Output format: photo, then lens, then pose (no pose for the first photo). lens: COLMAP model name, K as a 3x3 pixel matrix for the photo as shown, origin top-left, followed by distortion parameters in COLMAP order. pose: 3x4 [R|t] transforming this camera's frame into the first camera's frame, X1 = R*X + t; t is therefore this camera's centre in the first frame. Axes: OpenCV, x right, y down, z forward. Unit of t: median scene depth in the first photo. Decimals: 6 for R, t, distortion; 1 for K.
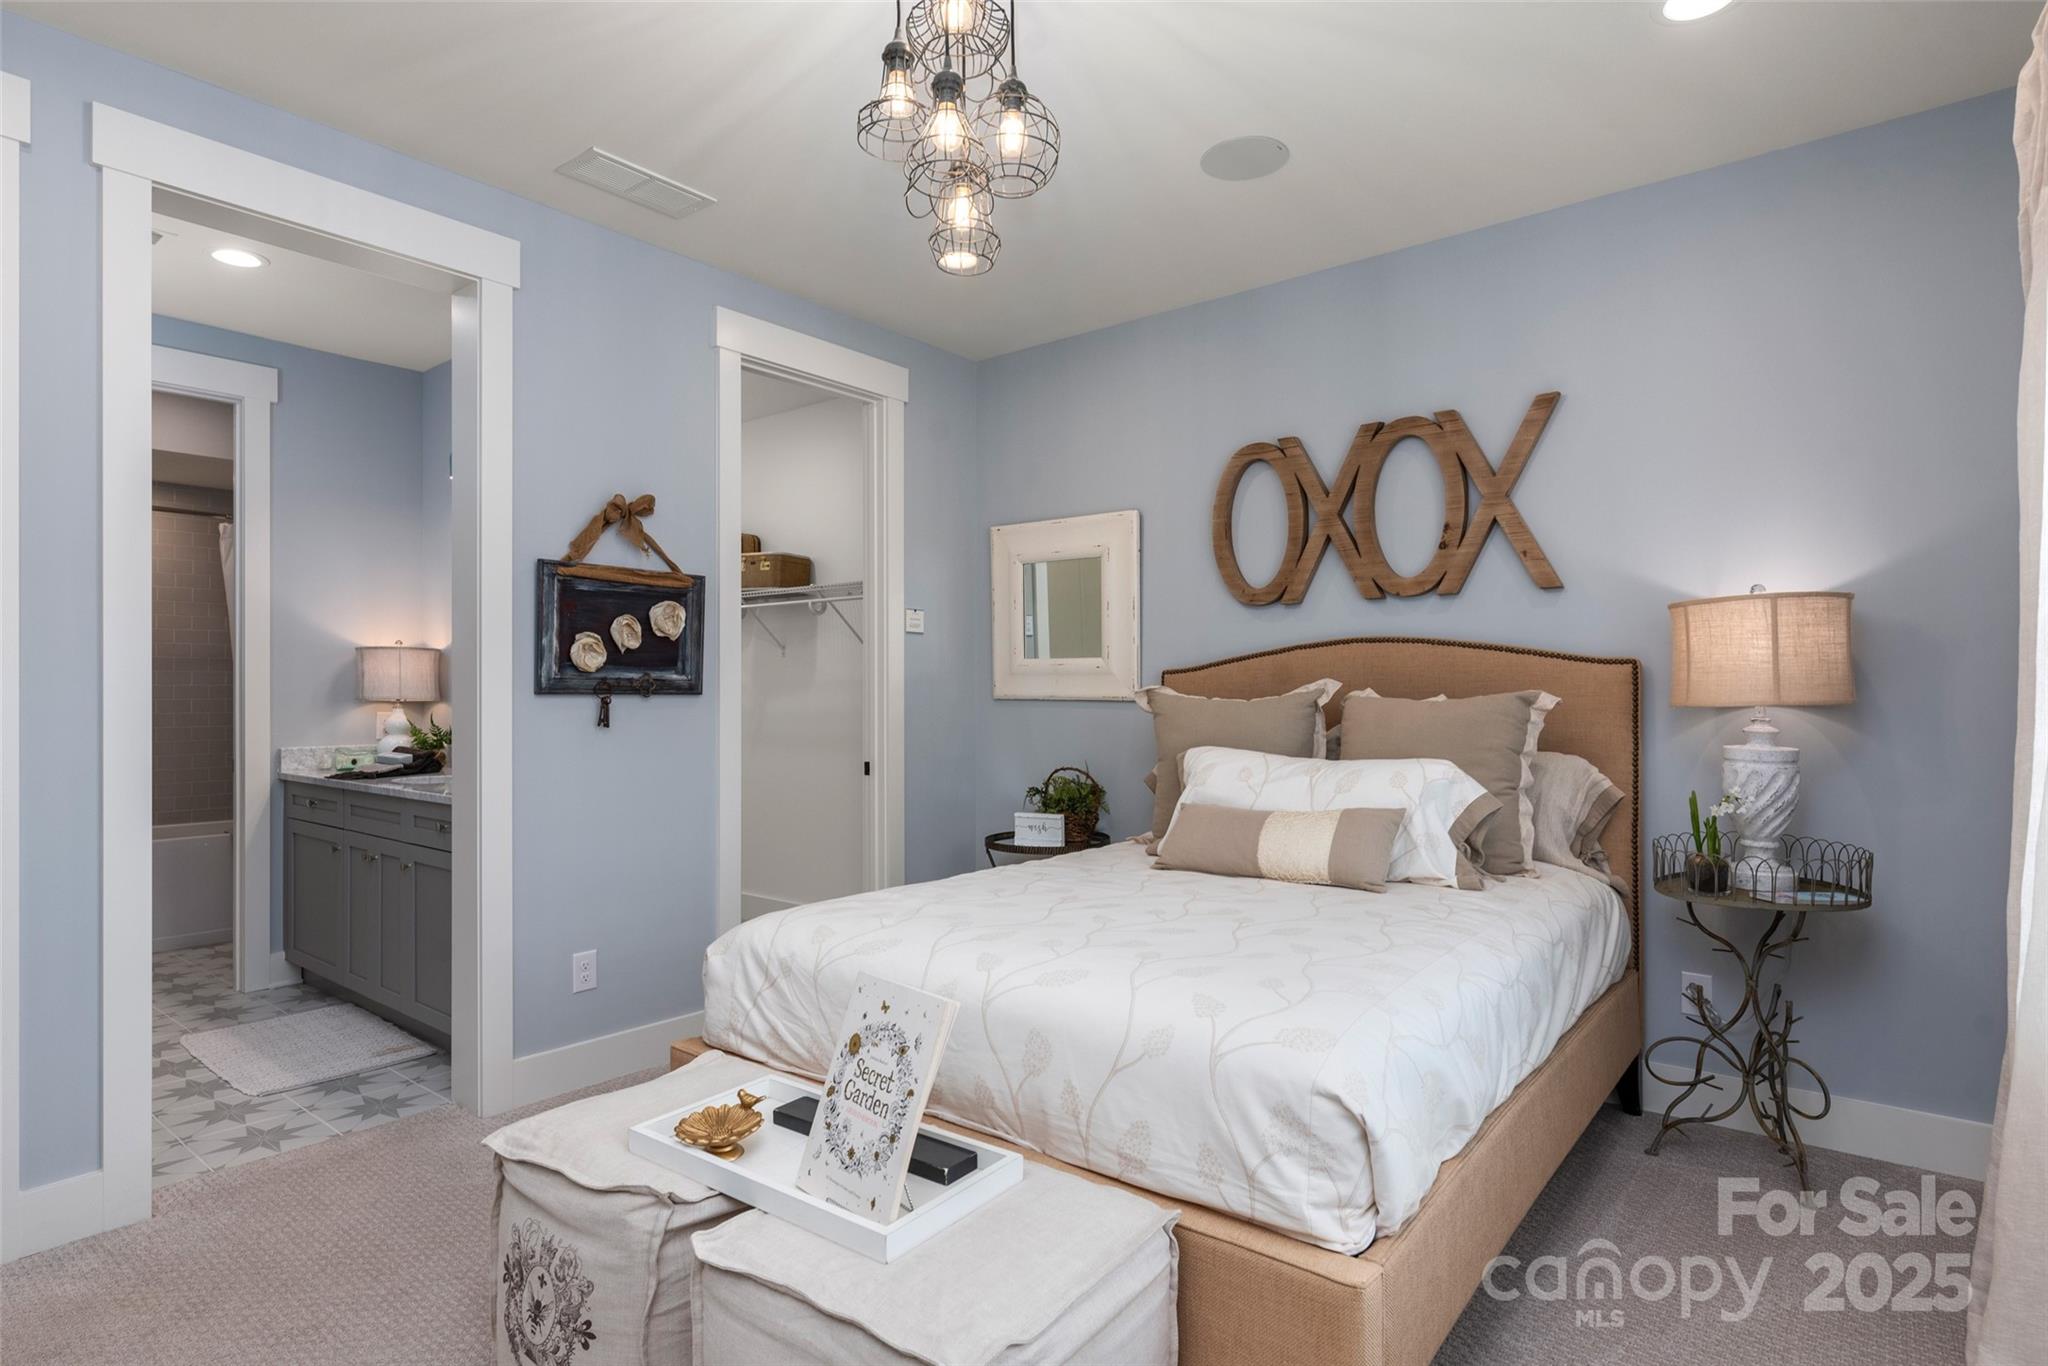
lens RADIAL K [[1071.5, 0, 1021.4], [0, 1071.5, 694.6], [0, 0, 1]] dist [-0.000773, -0.000011]
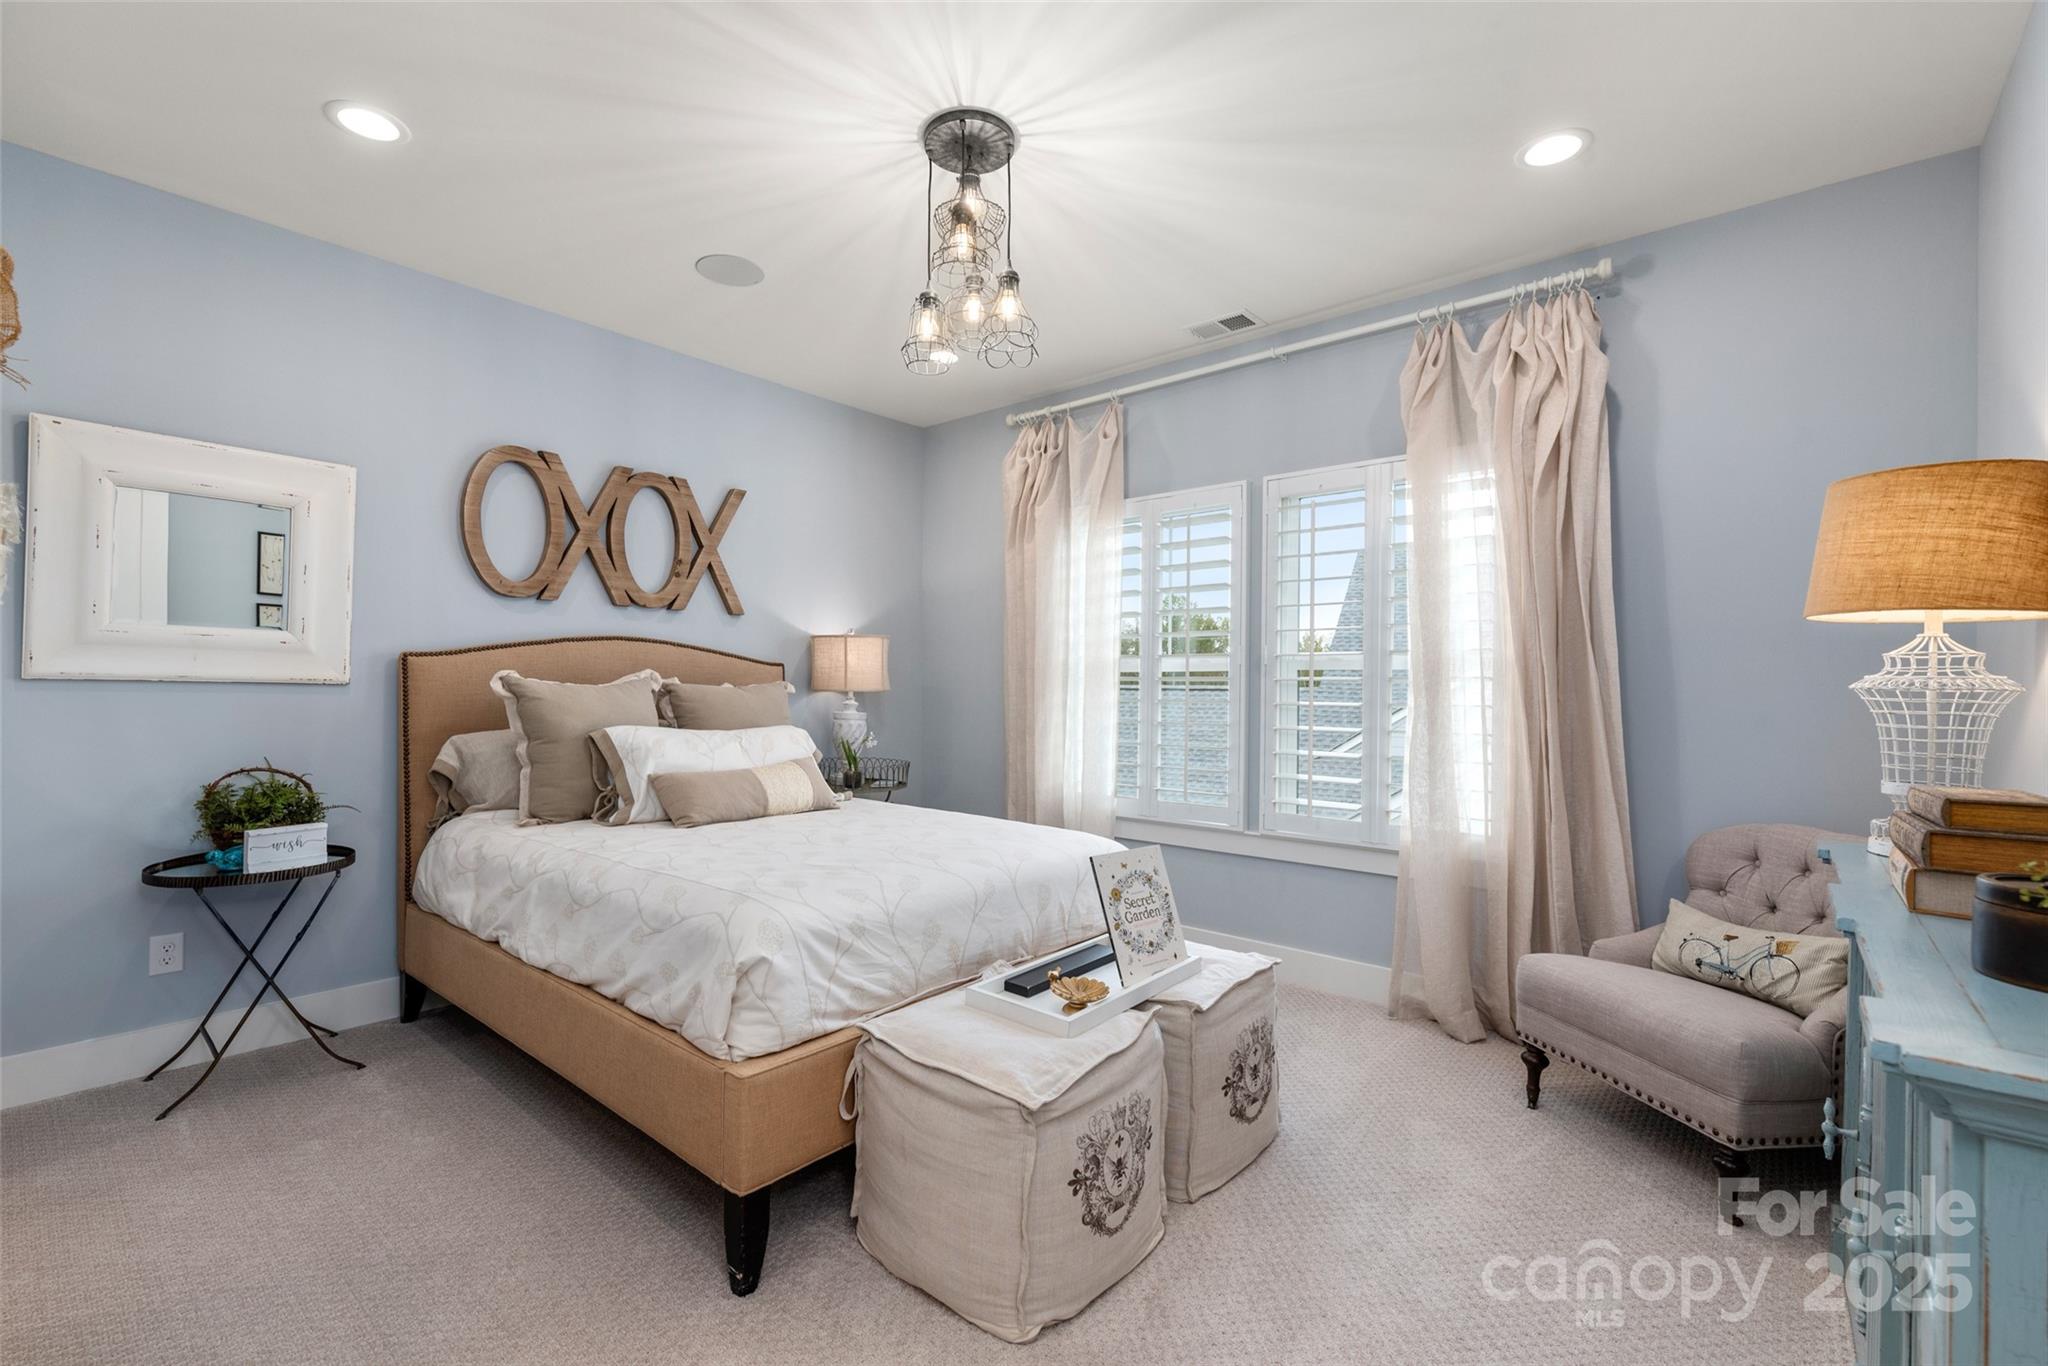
lens RADIAL K [[878.5, 0, 1020.5], [0, 878.5, 680.2], [0, 0, 1]] dist [-0.000761, -0.000032]
pose [[0.034531, 0.013420, 0.999314, -0.703913], [-0.010931, 0.999855, -0.013049, 0.006286], [-0.999344, -0.010473, 0.034673, 0.508972]]
